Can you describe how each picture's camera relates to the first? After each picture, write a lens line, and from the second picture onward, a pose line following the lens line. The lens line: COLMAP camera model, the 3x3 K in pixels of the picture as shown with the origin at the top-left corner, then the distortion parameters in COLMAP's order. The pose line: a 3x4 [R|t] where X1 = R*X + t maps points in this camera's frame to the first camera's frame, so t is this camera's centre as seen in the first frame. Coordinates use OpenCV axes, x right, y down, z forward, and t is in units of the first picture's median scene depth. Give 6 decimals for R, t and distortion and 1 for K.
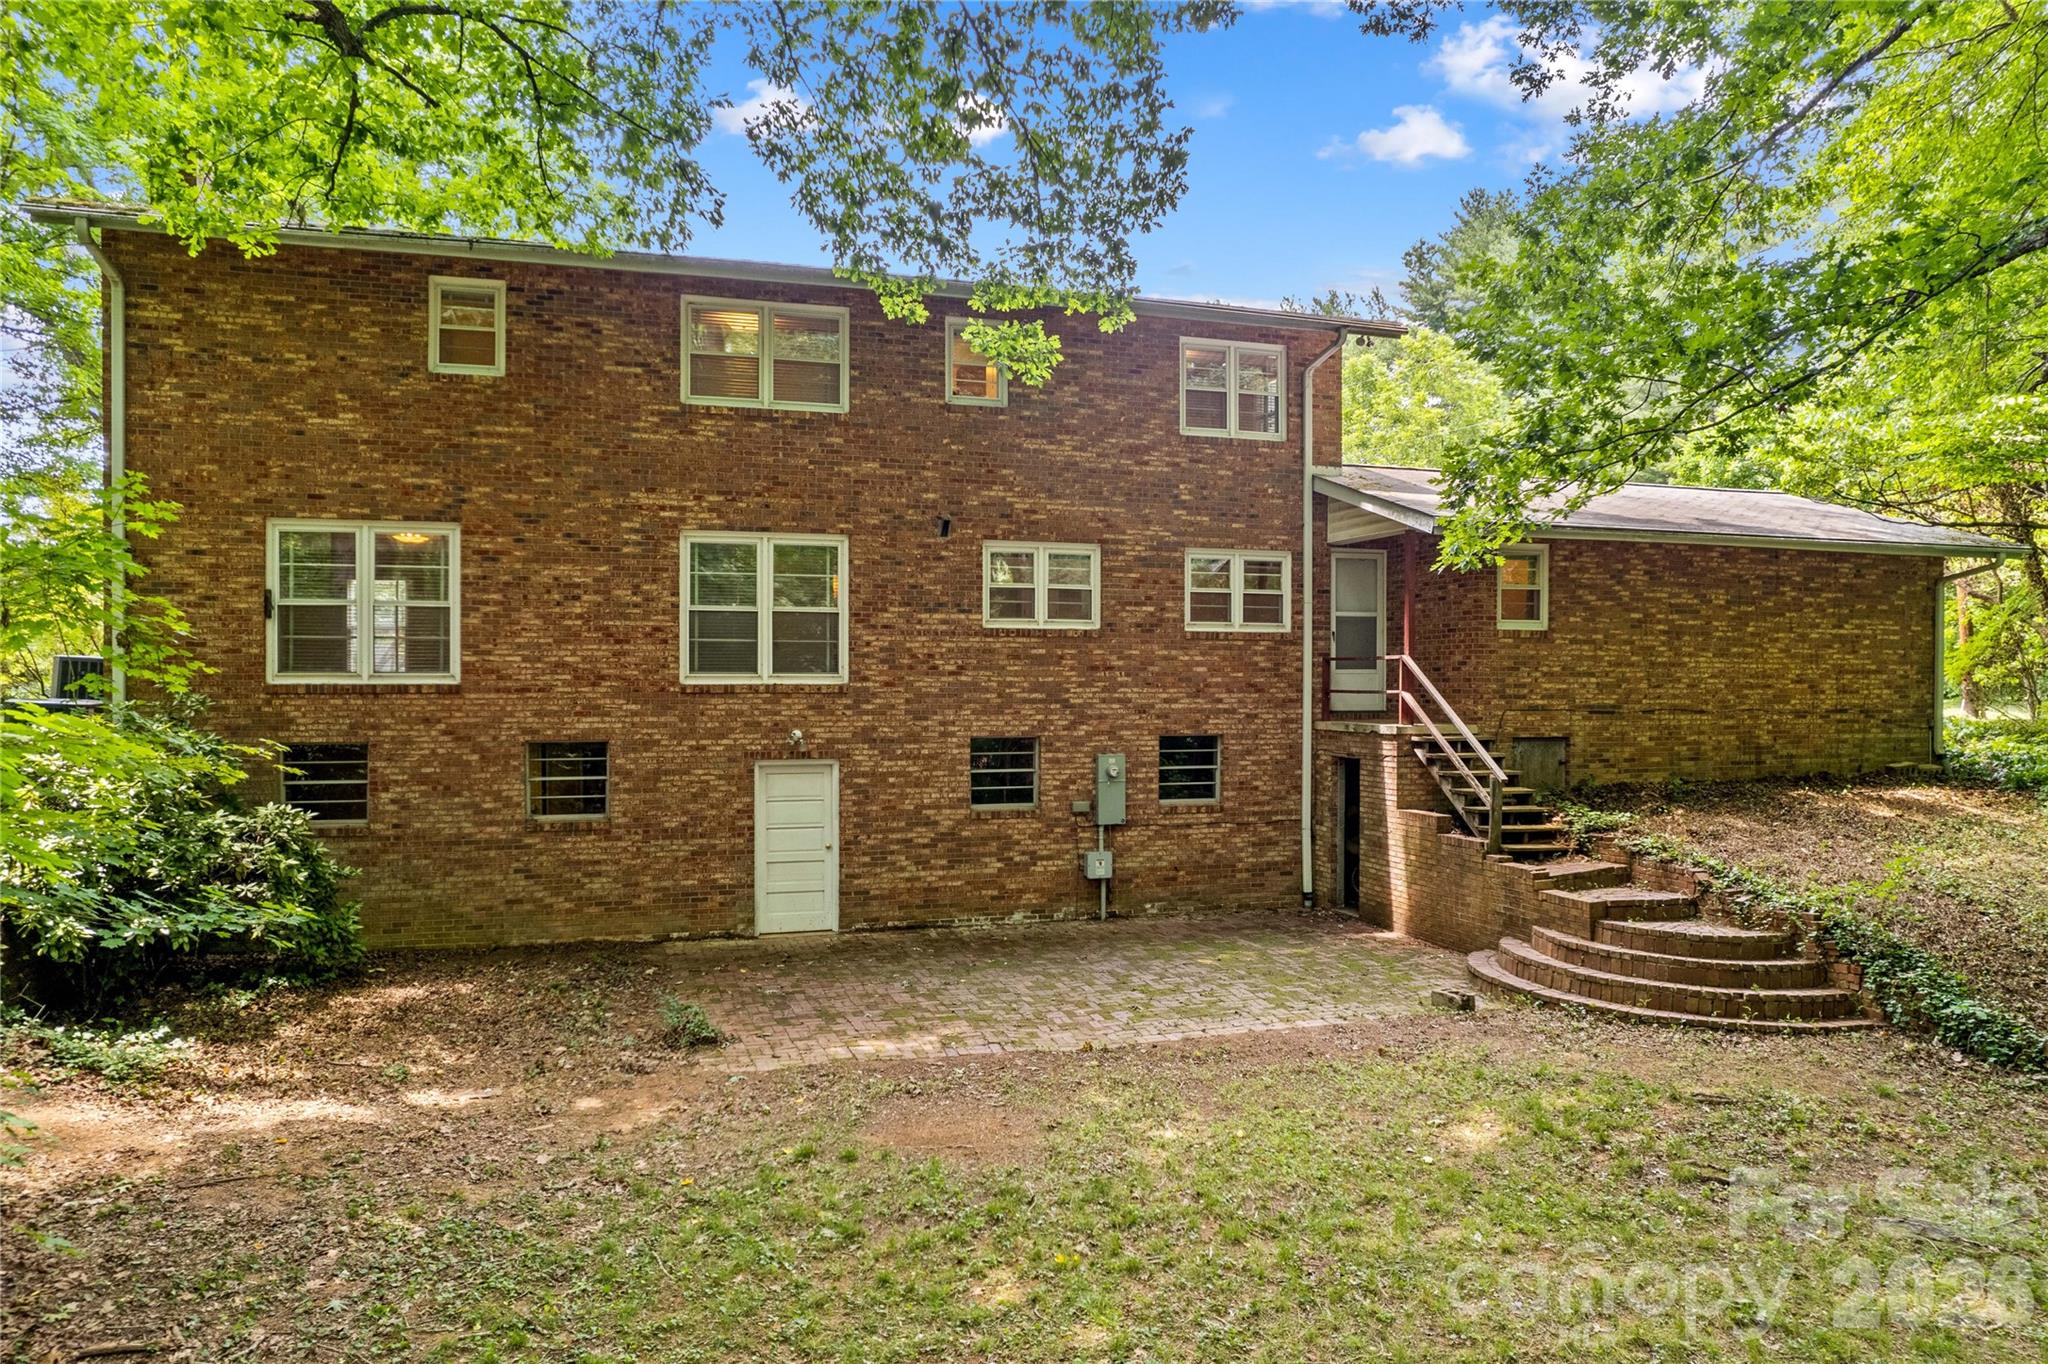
lens RADIAL K [[1376.2, 0, 1021.5], [0, 1376.2, 699.9], [0, 0, 1]] dist [-0.058244, 0.036237]
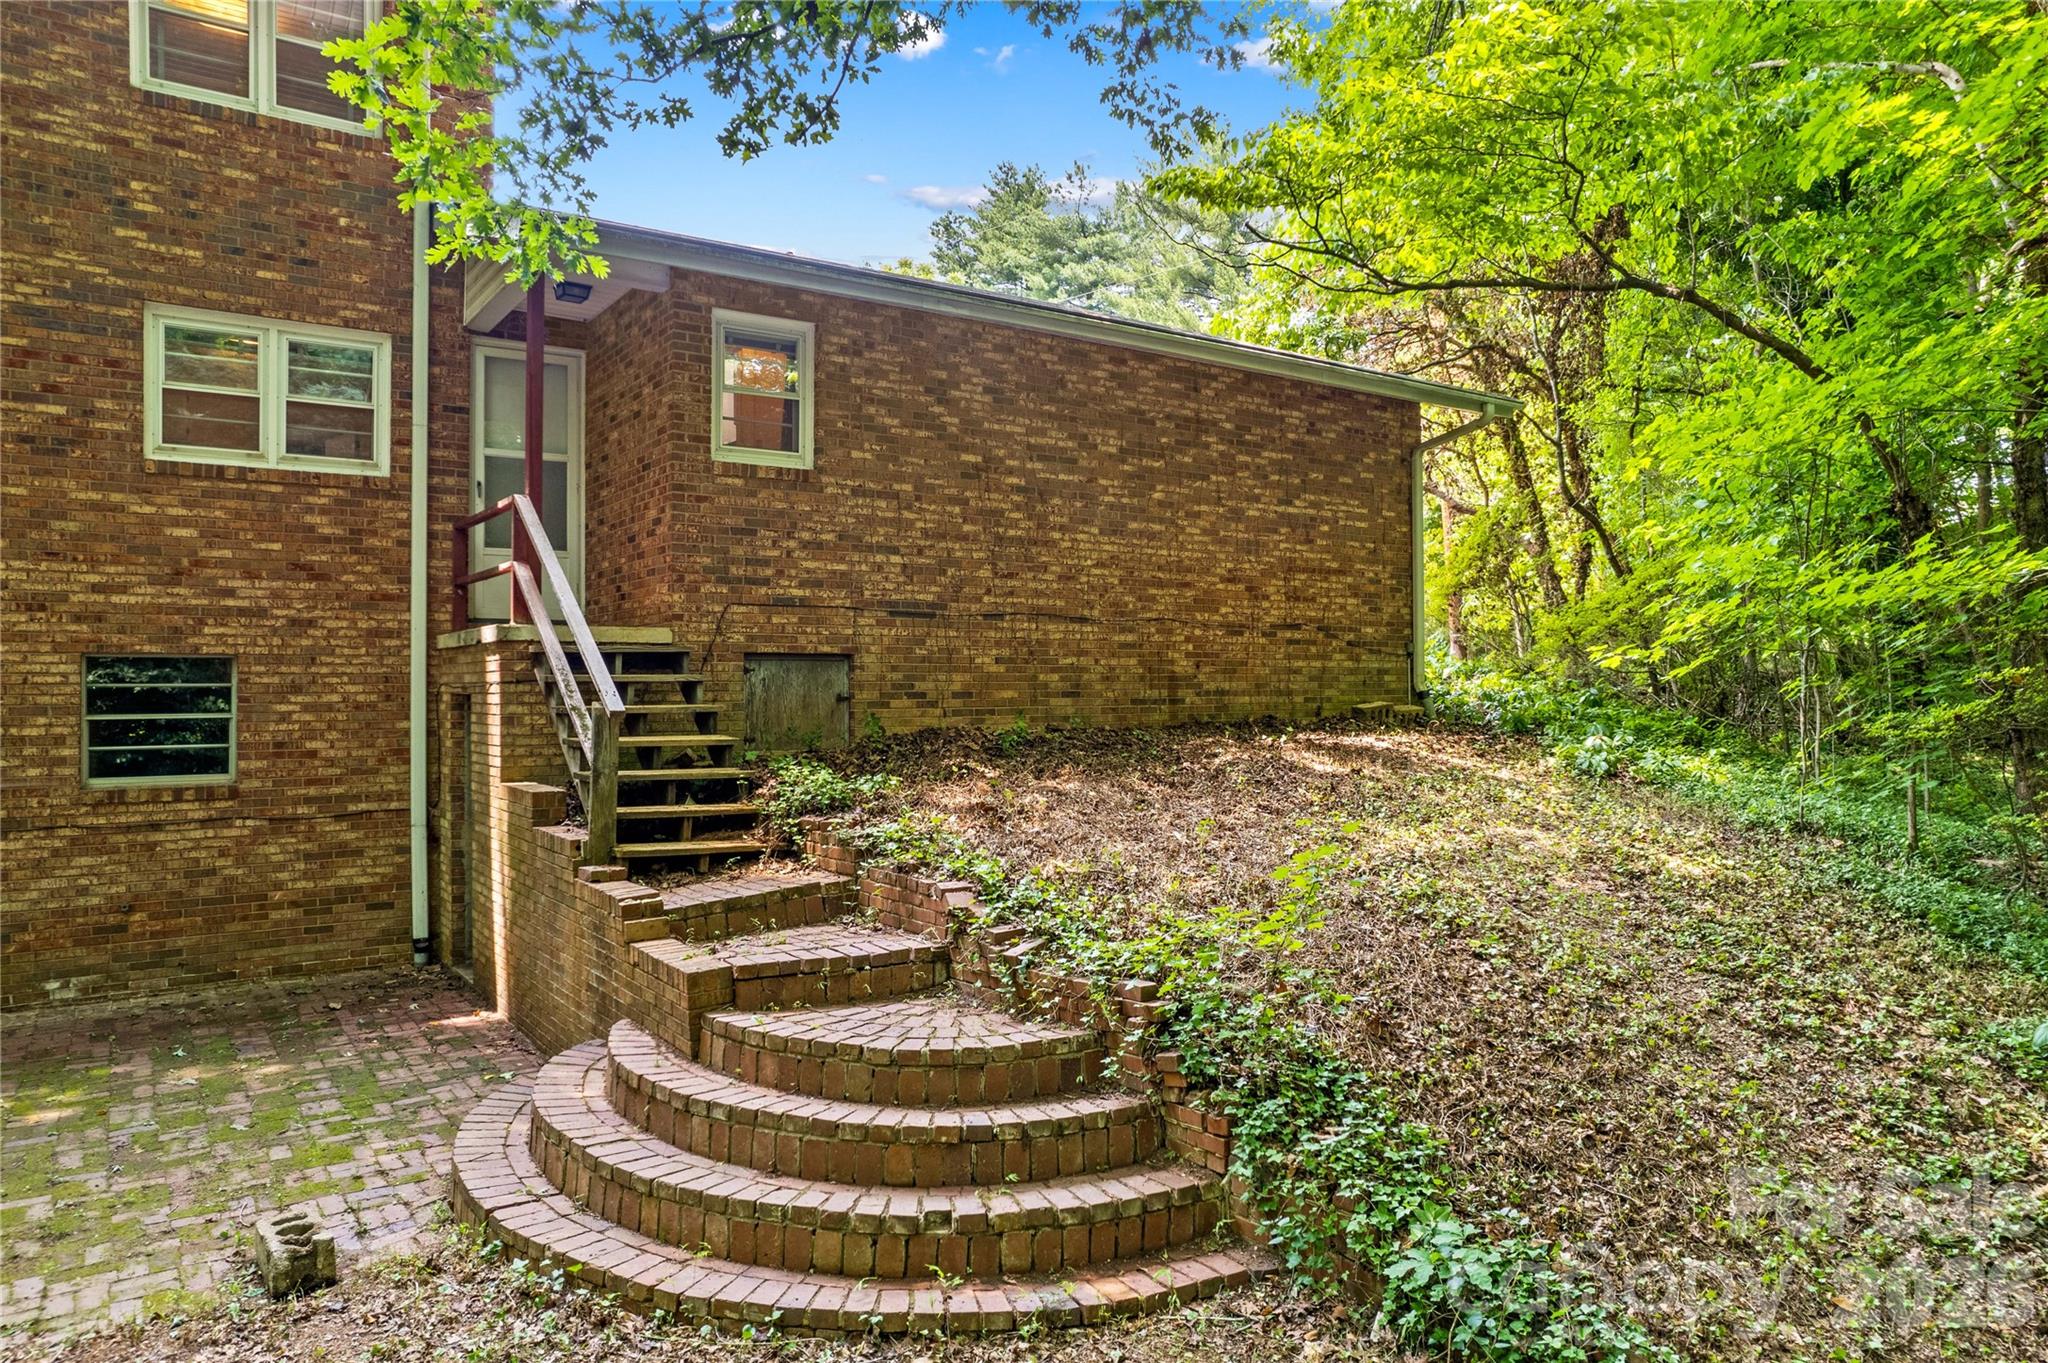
lens RADIAL K [[1376.2, 0, 1015.8], [0, 1376.2, 679.5], [0, 0, 1]] dist [-0.058244, 0.036237]
pose [[0.955421, -0.006178, 0.295183, 0.293174], [0.009812, 0.999893, -0.010832, 0.045120], [-0.295085, 0.013246, 0.955379, 0.414290]]
